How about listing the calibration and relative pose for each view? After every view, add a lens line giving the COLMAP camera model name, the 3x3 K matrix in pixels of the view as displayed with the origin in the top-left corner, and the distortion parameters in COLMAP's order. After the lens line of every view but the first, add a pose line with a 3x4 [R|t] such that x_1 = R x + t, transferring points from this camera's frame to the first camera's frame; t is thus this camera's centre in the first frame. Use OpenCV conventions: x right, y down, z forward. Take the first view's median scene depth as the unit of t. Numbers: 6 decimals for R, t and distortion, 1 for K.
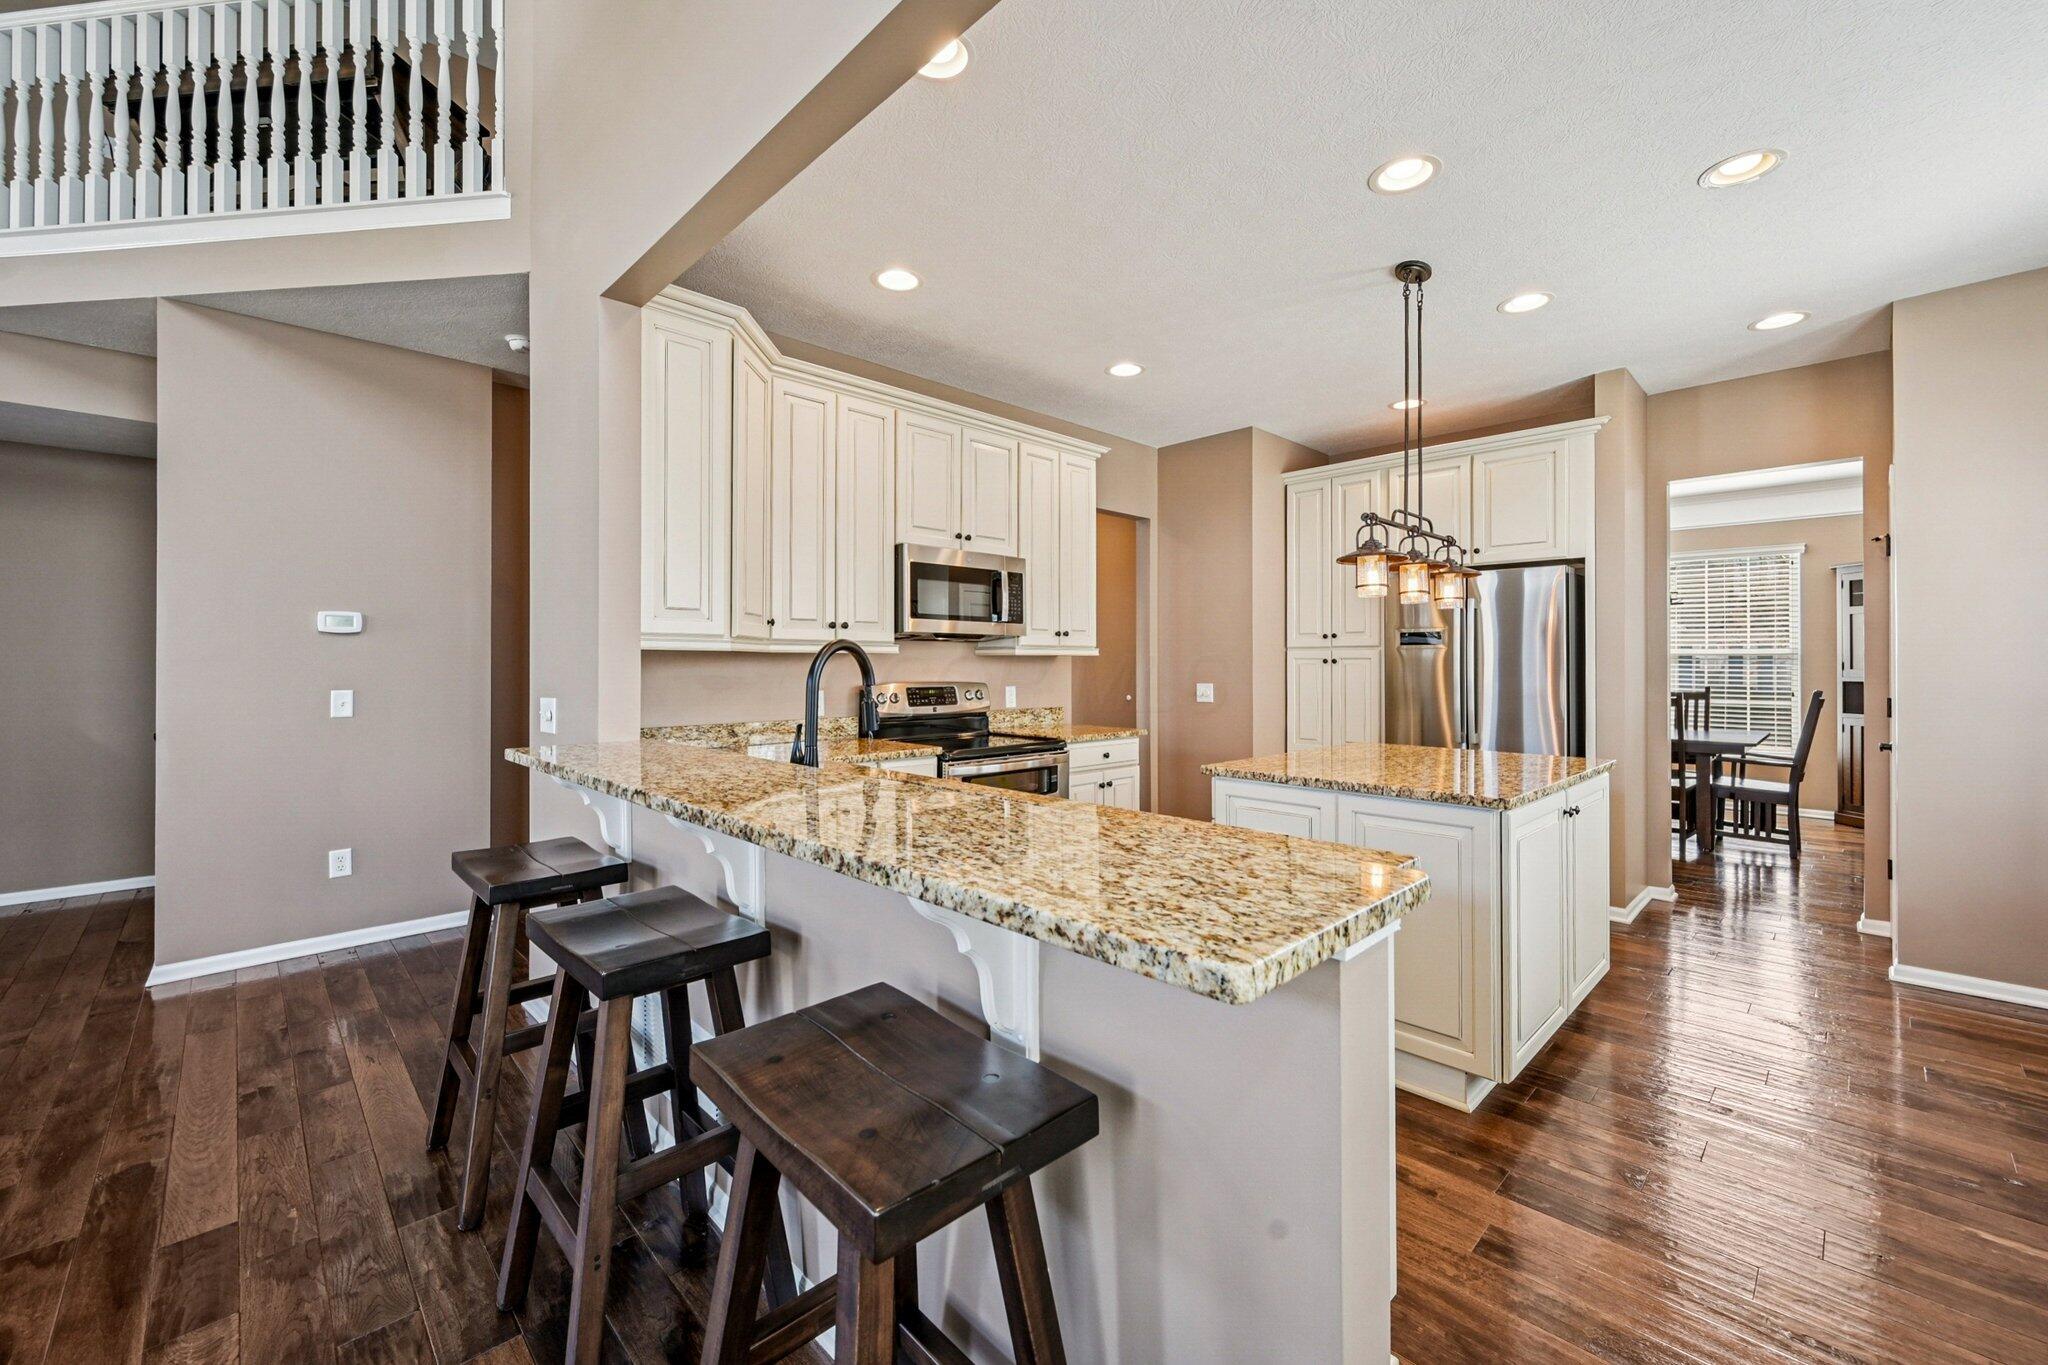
lens RADIAL K [[824.2, 0, 1015.5], [0, 824.2, 669.8], [0, 0, 1]] dist [0.007662, -0.000976]
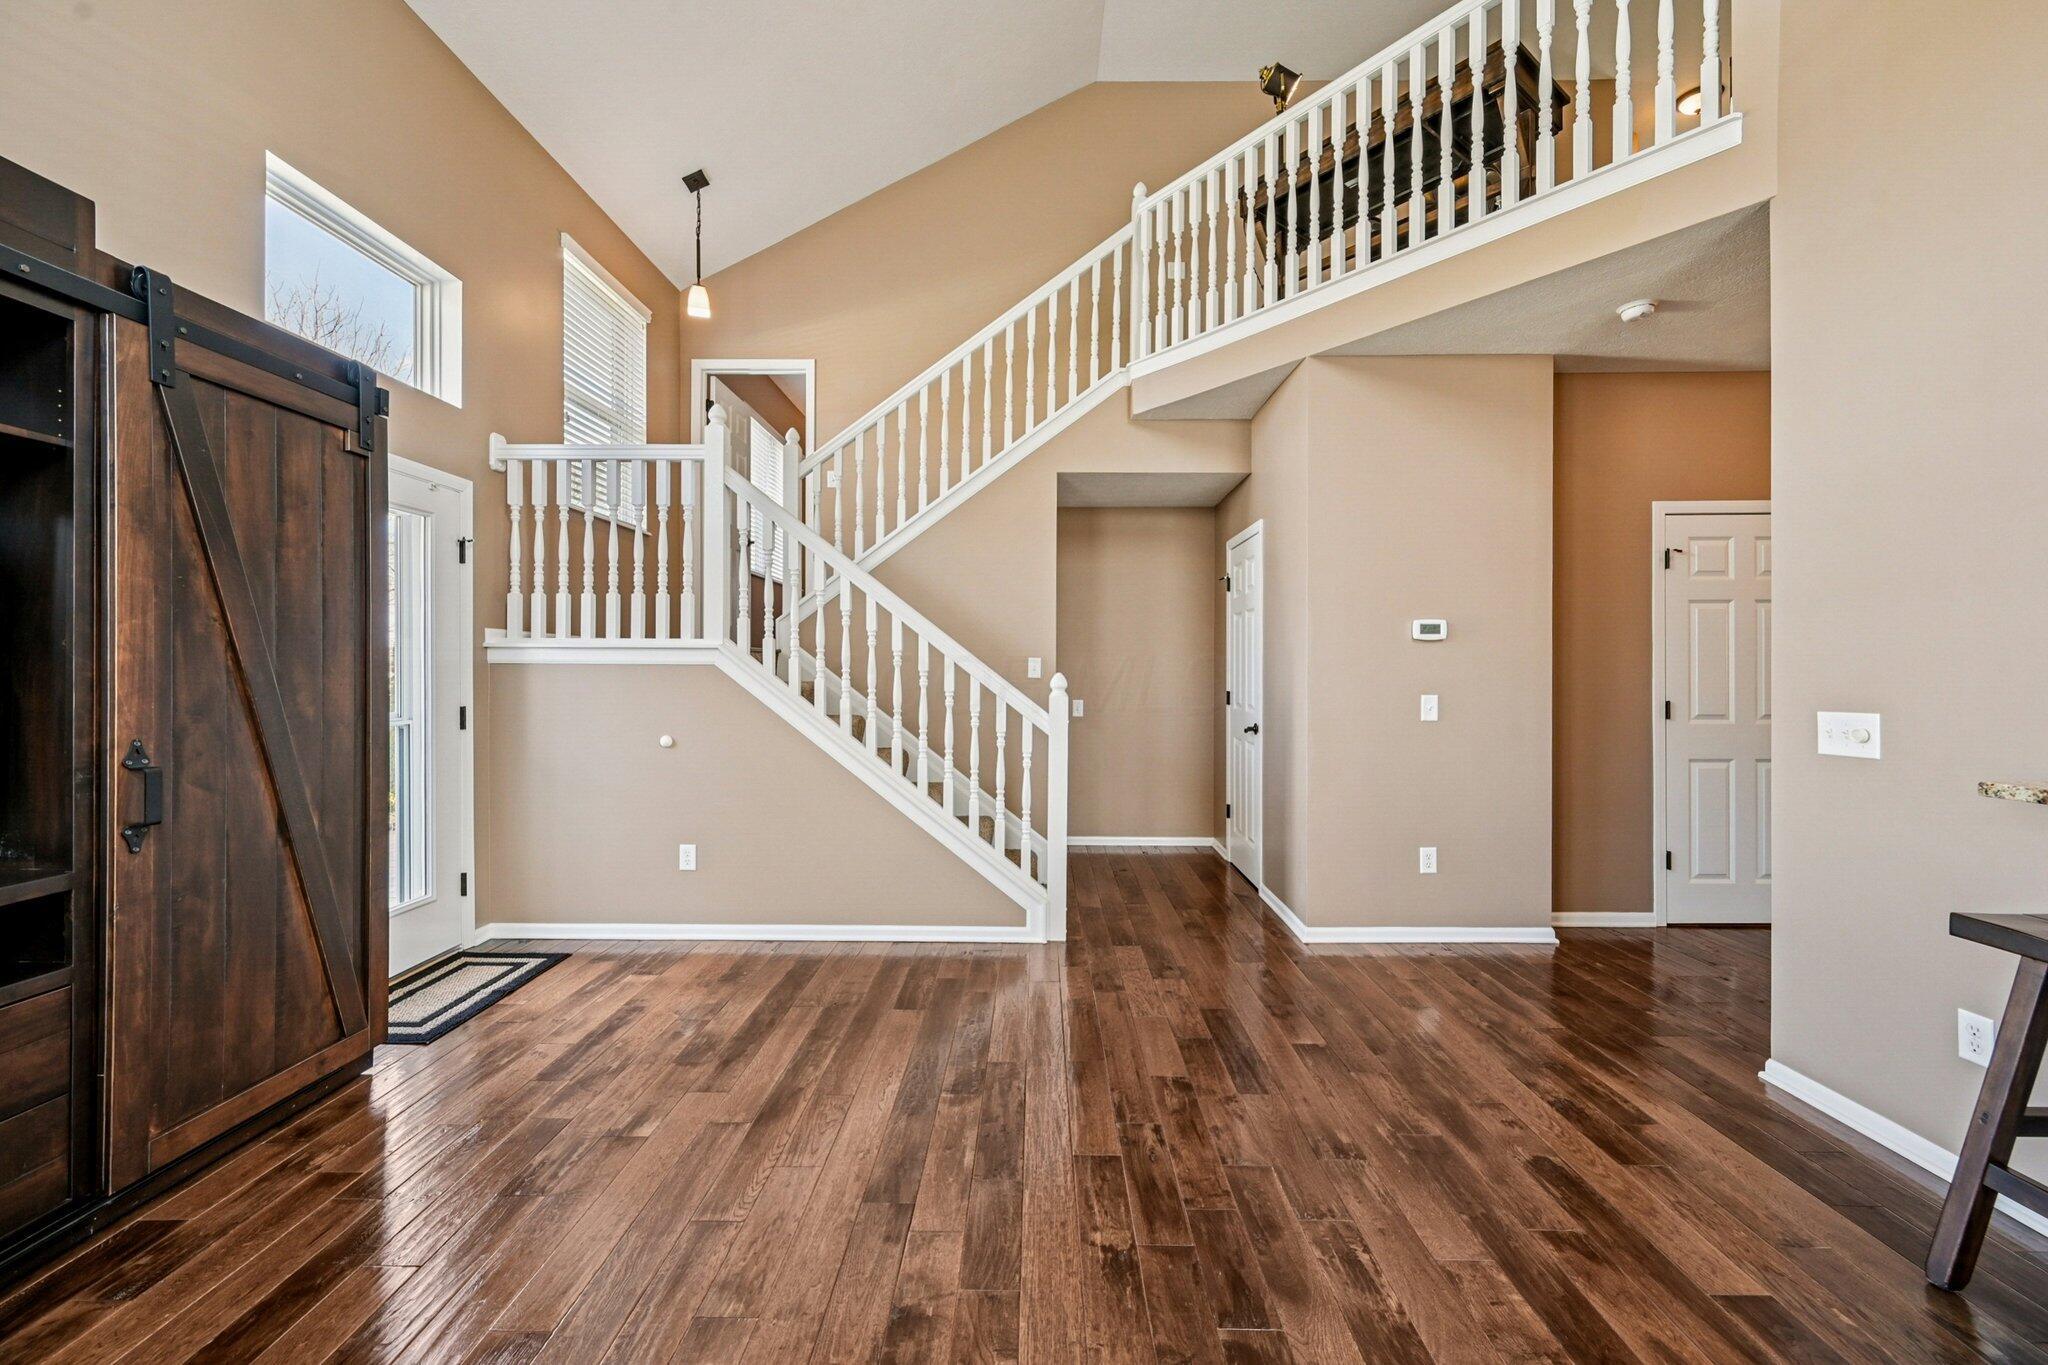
lens RADIAL K [[824.2, 0, 1016.9], [0, 824.2, 667.4], [0, 0, 1]] dist [0.007662, -0.000976]
pose [[0.700638, -0.000610, -0.713517, -0.445316], [-0.006559, 0.999952, -0.007296, 0.000659], [0.713487, 0.009792, 0.700600, -0.107071]]
